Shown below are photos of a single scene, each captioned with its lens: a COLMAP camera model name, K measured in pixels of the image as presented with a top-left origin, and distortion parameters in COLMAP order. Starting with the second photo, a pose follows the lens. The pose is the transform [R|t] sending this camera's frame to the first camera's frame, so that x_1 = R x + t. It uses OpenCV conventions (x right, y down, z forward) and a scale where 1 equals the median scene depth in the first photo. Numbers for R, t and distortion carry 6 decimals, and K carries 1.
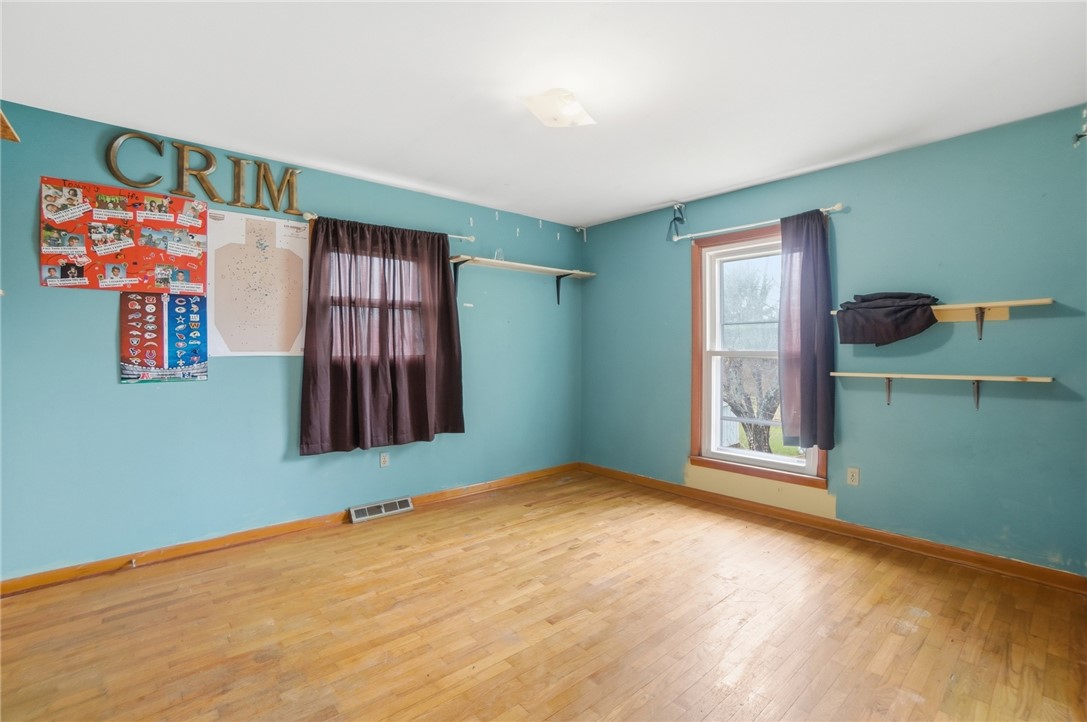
lens RADIAL K [[500.3, 0, 543.0], [0, 500.3, 354.5], [0, 0, 1]] dist [-0.060278, 0.025812]
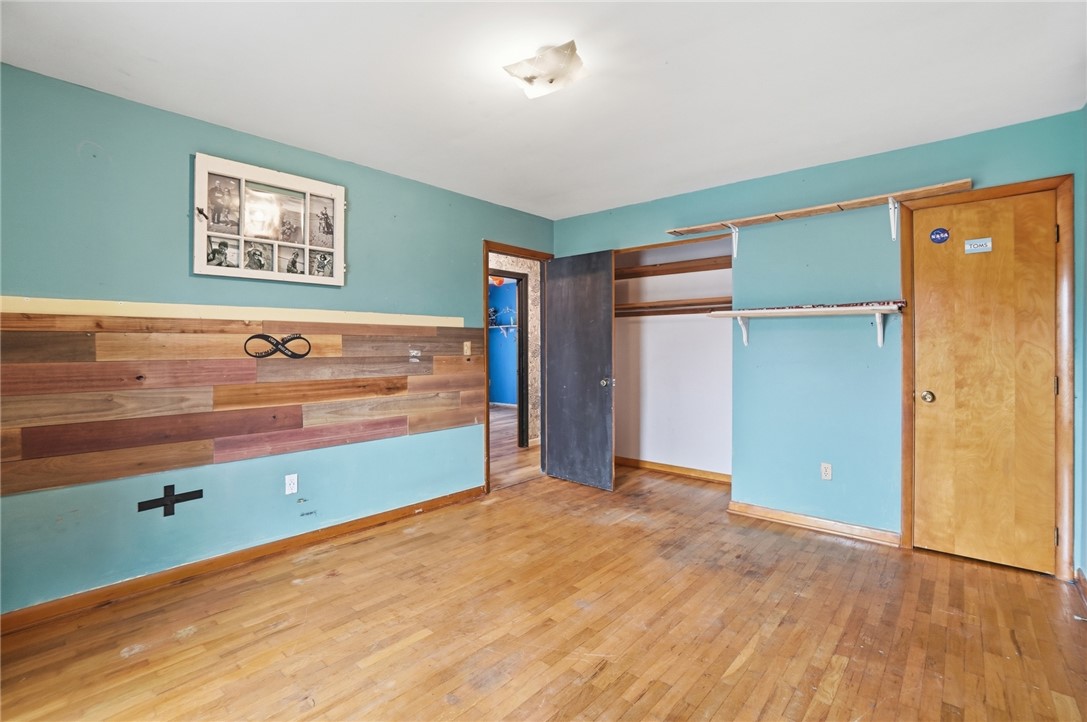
lens RADIAL K [[500.3, 0, 543.0], [0, 500.3, 354.5], [0, 0, 1]] dist [-0.060278, 0.025812]
pose [[-0.992649, -0.001264, -0.121026, 0.152594], [-0.003933, 0.999754, 0.021817, -0.018280], [0.120969, 0.022132, -0.992410, 1.932273]]
